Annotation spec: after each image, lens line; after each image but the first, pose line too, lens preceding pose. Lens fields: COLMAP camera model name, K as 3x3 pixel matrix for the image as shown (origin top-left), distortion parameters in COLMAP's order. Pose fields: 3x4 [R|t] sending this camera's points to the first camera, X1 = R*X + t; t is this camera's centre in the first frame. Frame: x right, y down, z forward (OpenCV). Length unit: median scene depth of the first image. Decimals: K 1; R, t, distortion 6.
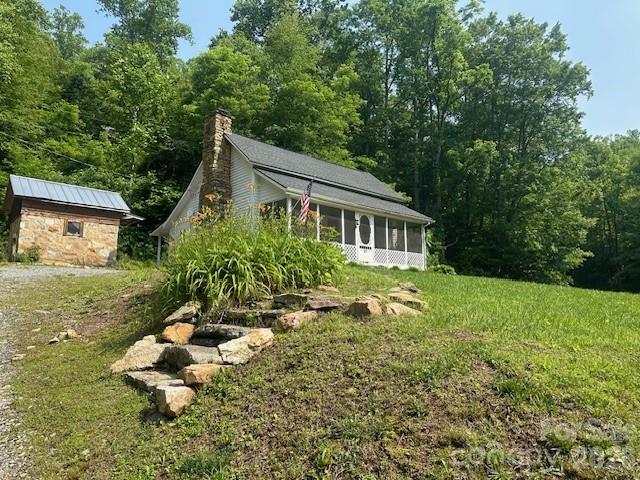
lens RADIAL K [[447.0, 0, 320.3], [0, 447.0, 236.8], [0, 0, 1]] dist [0.021516, -0.021184]
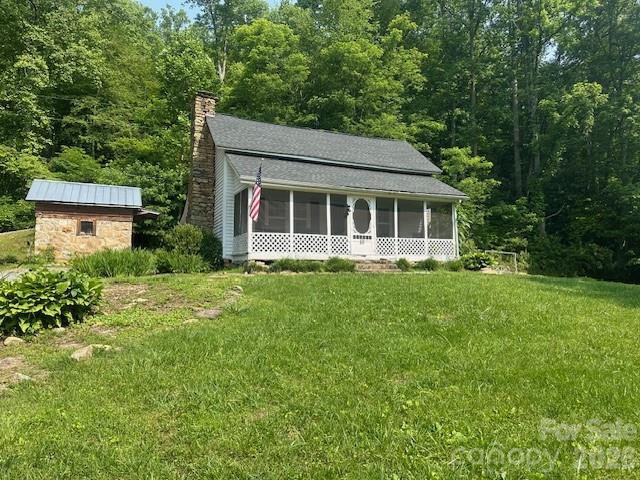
lens RADIAL K [[447.0, 0, 321.1], [0, 447.0, 238.2], [0, 0, 1]] dist [0.021516, -0.021184]
pose [[0.957511, -0.034286, -0.286352, 0.253314], [0.053799, 0.996714, 0.060555, -0.028070], [0.283335, -0.073388, 0.956209, 0.176276]]
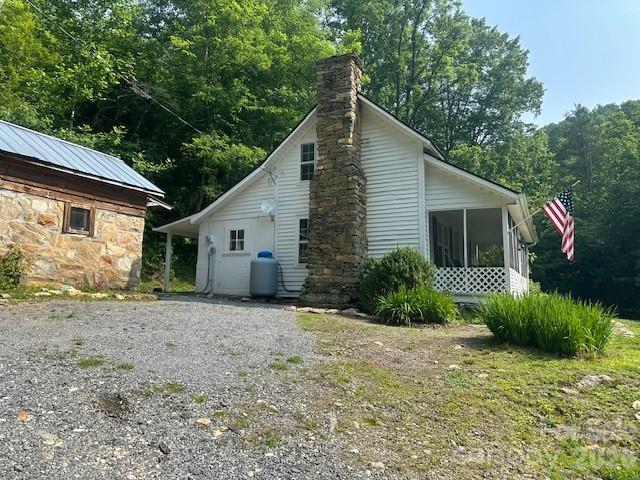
lens RADIAL K [[447.0, 0, 323.0], [0, 447.0, 245.4], [0, 0, 1]] dist [0.021516, -0.021184]
pose [[0.924161, 0.048143, 0.378958, -0.485302], [-0.068521, 0.996829, 0.040464, -0.030453], [-0.375808, -0.063362, 0.924529, 0.389817]]
